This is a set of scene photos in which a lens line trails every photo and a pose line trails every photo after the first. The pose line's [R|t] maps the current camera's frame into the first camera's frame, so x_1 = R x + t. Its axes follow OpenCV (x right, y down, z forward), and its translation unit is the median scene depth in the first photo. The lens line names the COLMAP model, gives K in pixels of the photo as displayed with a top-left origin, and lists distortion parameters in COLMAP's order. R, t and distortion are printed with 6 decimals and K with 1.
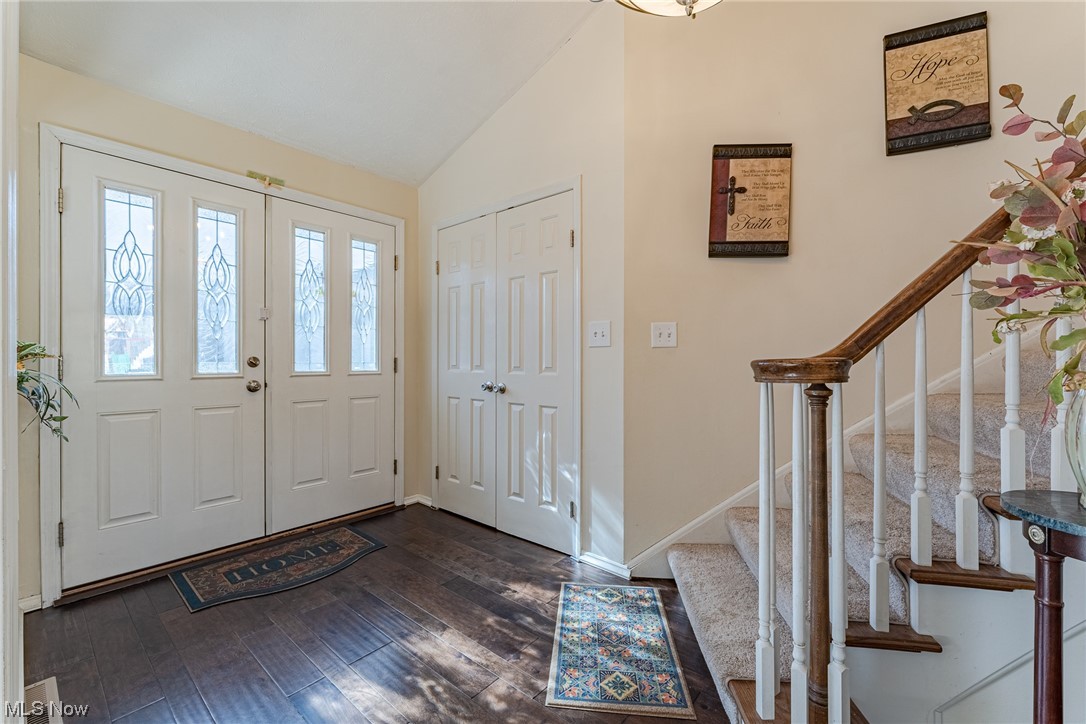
lens RADIAL K [[437.6, 0, 539.5], [0, 437.6, 363.2], [0, 0, 1]] dist [-0.000780, -0.002044]
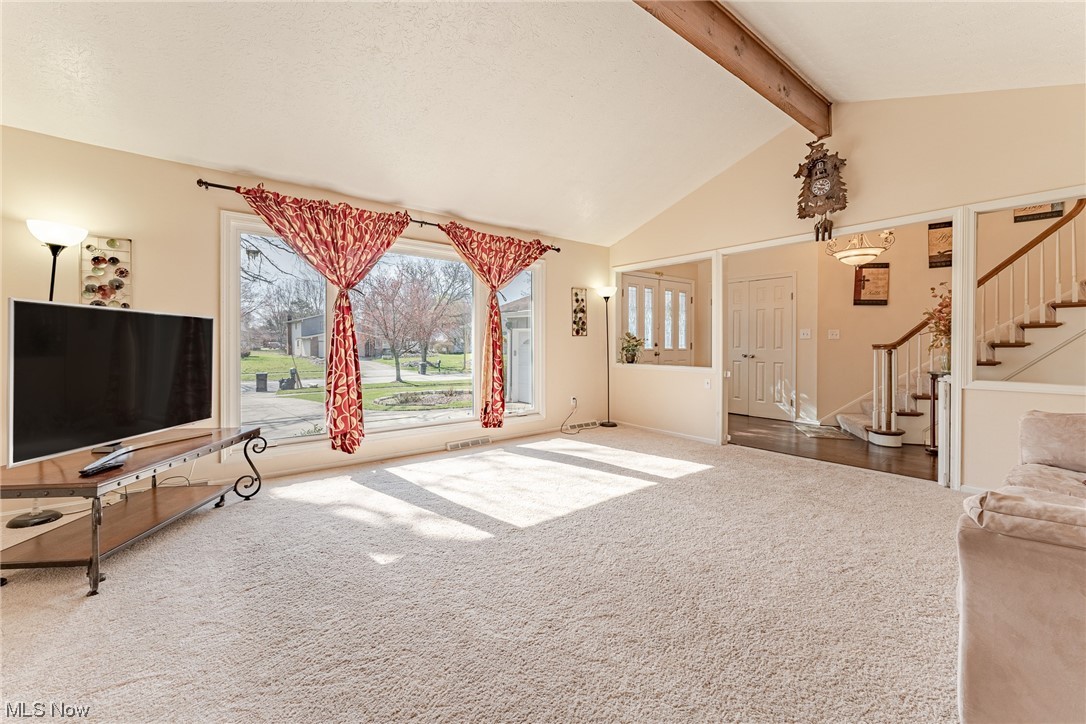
lens RADIAL K [[437.6, 0, 537.8], [0, 437.6, 348.6], [0, 0, 1]] dist [-0.000780, -0.002044]
pose [[0.978808, 0.005769, -0.204699, -0.953744], [-0.005378, 0.999982, 0.002466, 0.023108], [0.204710, -0.001313, 0.978822, -2.009083]]
